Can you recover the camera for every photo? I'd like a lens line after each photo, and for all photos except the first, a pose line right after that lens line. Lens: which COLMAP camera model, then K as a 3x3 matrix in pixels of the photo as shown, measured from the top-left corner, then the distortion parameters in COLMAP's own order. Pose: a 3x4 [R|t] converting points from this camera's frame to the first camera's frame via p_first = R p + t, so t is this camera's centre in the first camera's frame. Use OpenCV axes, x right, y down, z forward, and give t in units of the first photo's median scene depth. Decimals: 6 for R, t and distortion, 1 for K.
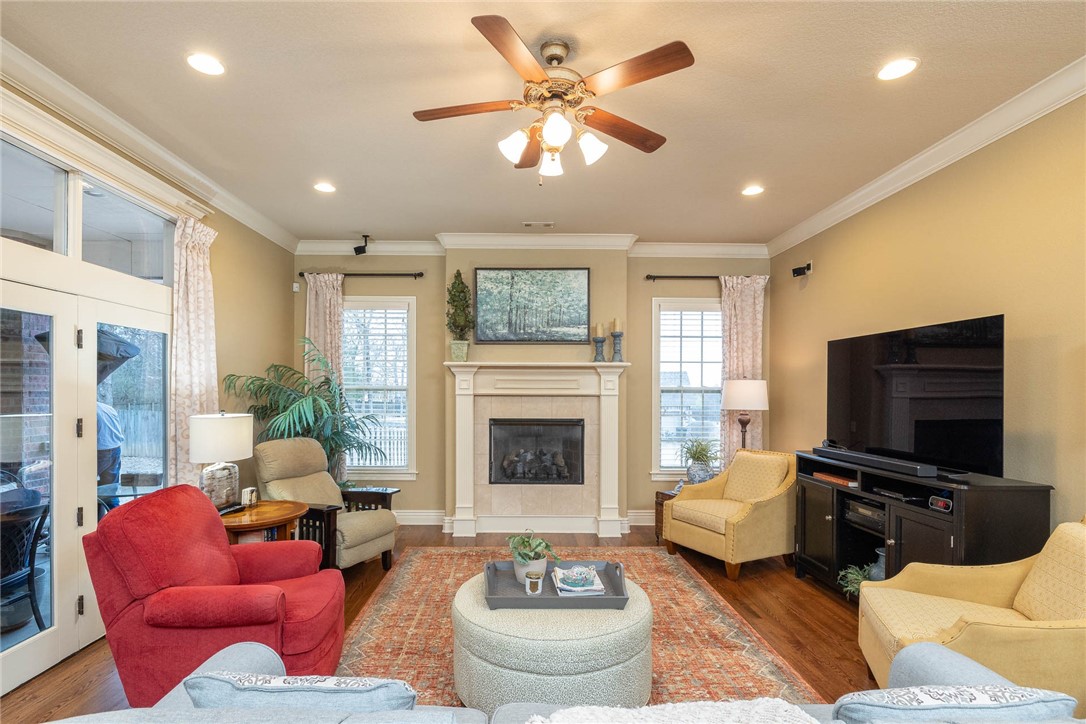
lens RADIAL K [[510.7, 0, 517.9], [0, 510.7, 392.6], [0, 0, 1]] dist [-0.003414, -0.000097]
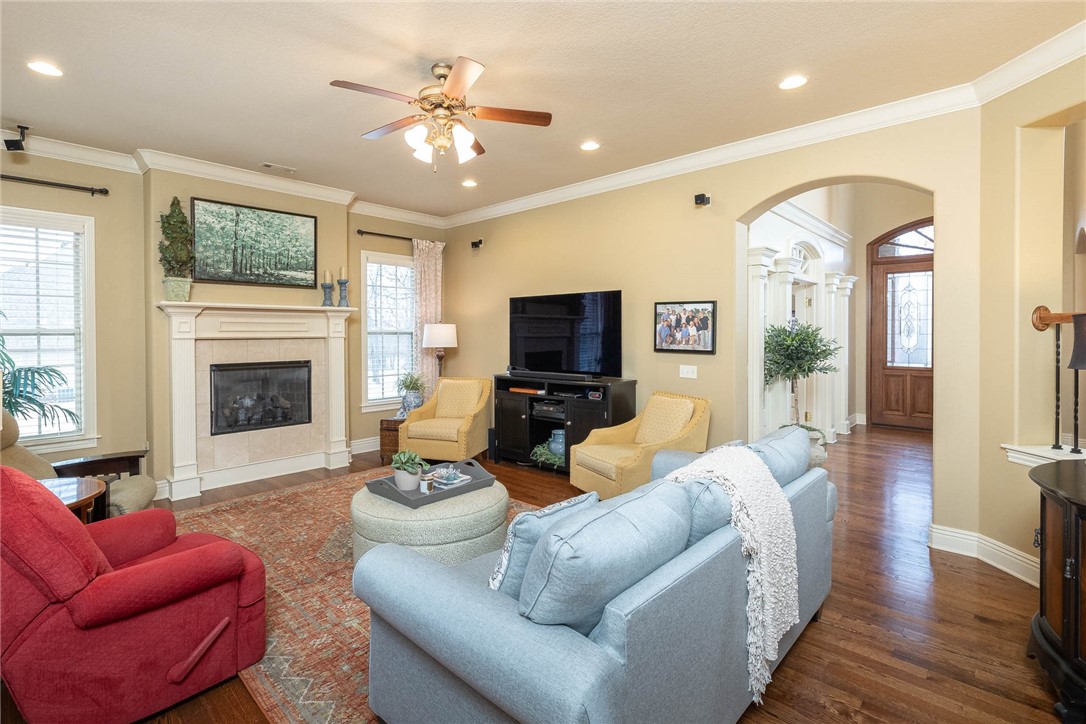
lens RADIAL K [[512.5, 0, 490.7], [0, 512.5, 335.4], [0, 0, 1]] dist [-0.000212, 0.000023]
pose [[0.720721, -0.009432, 0.693161, -0.334048], [0.009730, 0.999947, 0.003489, 0.000481], [-0.693157, 0.004230, 0.720774, -0.011330]]
